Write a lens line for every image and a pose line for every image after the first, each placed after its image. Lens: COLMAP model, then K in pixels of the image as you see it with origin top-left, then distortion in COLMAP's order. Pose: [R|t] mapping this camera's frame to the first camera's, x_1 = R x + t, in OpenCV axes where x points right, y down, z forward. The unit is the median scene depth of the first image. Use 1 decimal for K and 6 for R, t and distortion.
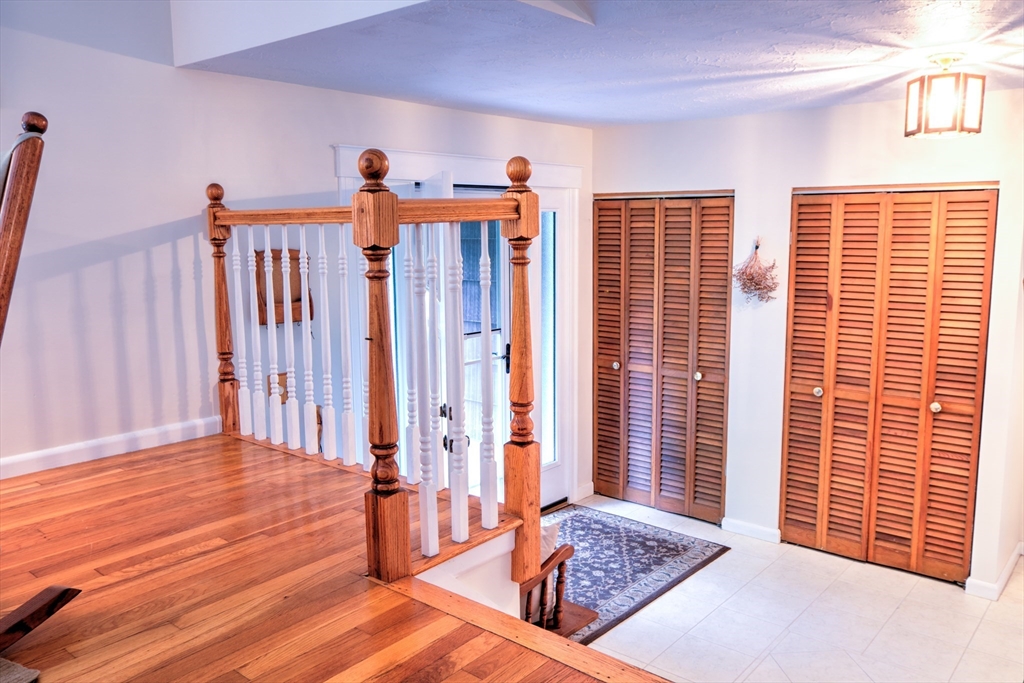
lens RADIAL K [[761.2, 0, 512.0], [0, 761.2, 341.5], [0, 0, 1]] dist [-0.019523, 0.017739]
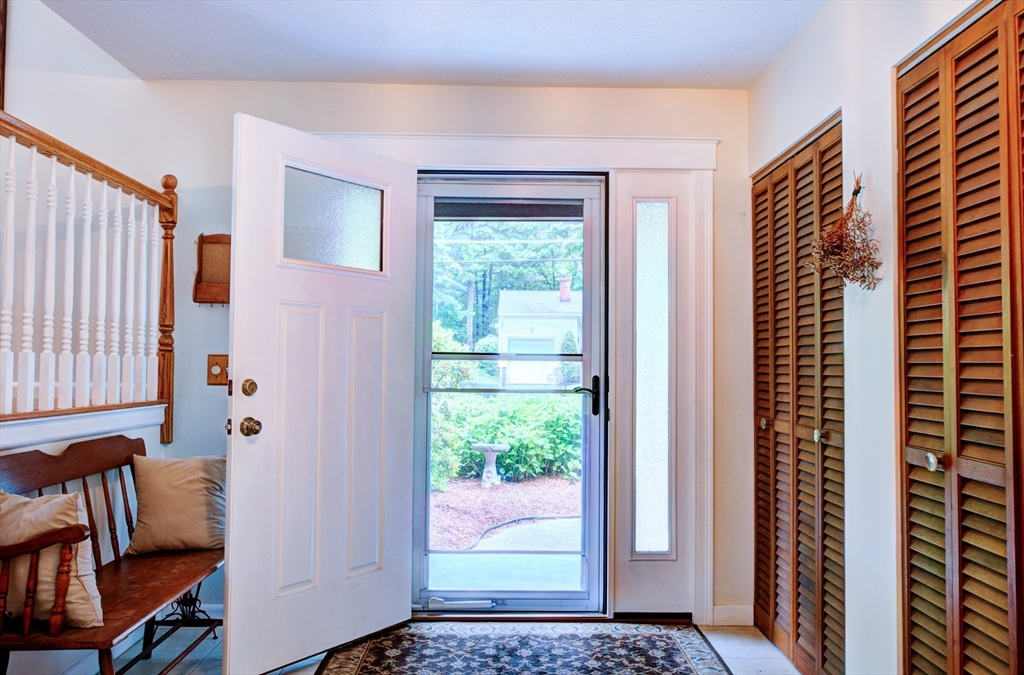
lens RADIAL K [[749.2, 0, 512.0], [0, 749.2, 337.5], [0, 0, 1]] dist [0.003229, 0.001027]
pose [[0.679821, -0.006024, -0.733353, 0.532941], [-0.120825, 0.985382, -0.120100, 0.071599], [0.723356, 0.170254, 0.669156, 0.457346]]
